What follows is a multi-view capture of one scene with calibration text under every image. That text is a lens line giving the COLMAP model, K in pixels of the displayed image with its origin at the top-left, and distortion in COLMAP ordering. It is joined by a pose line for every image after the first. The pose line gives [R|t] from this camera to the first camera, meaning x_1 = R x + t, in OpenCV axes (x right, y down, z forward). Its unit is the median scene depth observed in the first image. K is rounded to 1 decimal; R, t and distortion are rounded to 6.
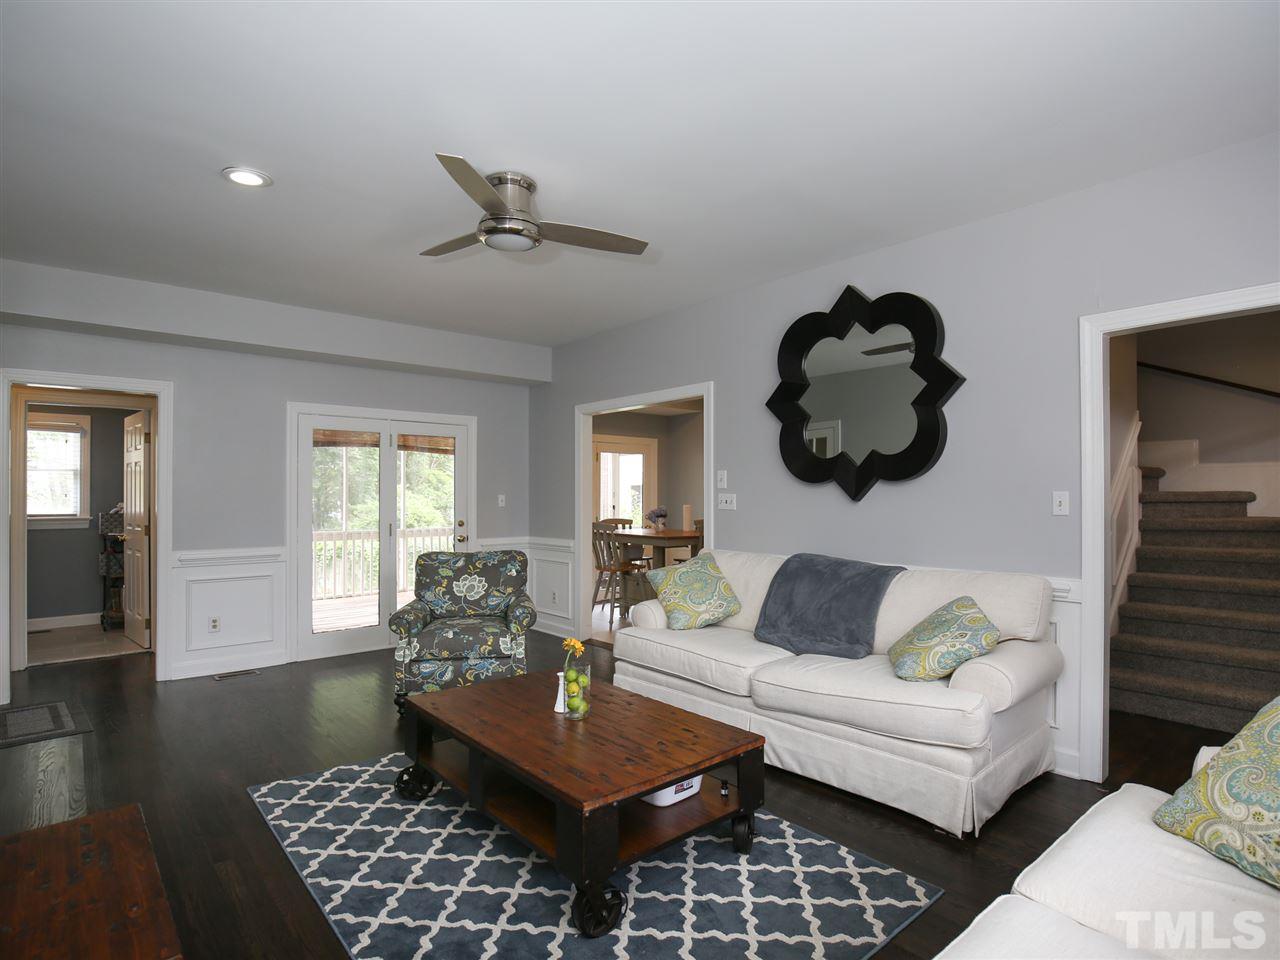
lens RADIAL K [[661.7, 0, 642.6], [0, 661.7, 483.3], [0, 0, 1]] dist [-0.028538, -0.000498]
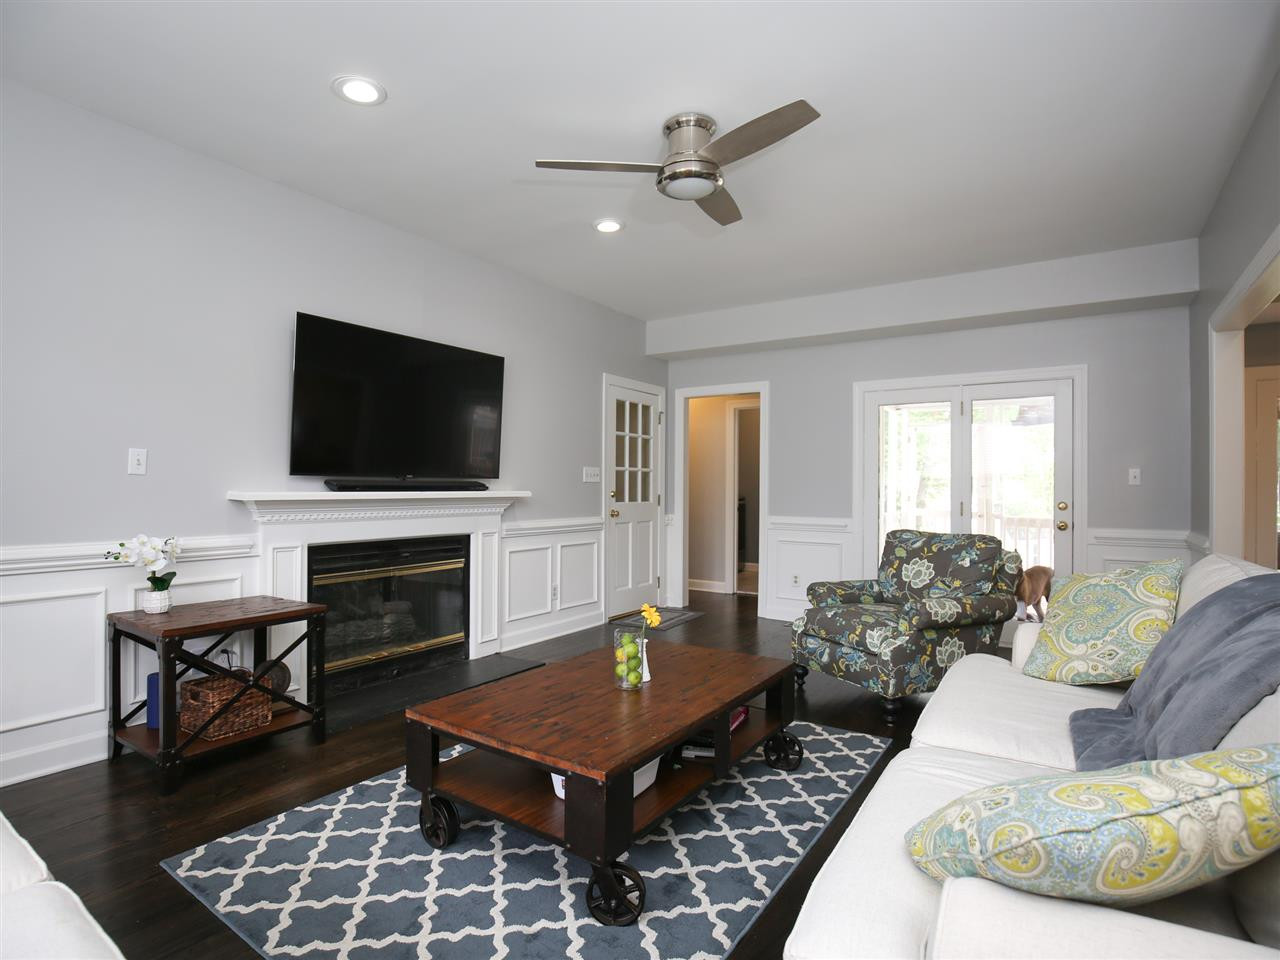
lens RADIAL K [[661.7, 0, 640.7], [0, 661.7, 484.9], [0, 0, 1]] dist [-0.028538, -0.000498]
pose [[0.268545, 0.000765, -0.963267, 0.513136], [0.008776, 0.999956, 0.003241, 0.045479], [0.963227, -0.009324, 0.268526, 0.501117]]
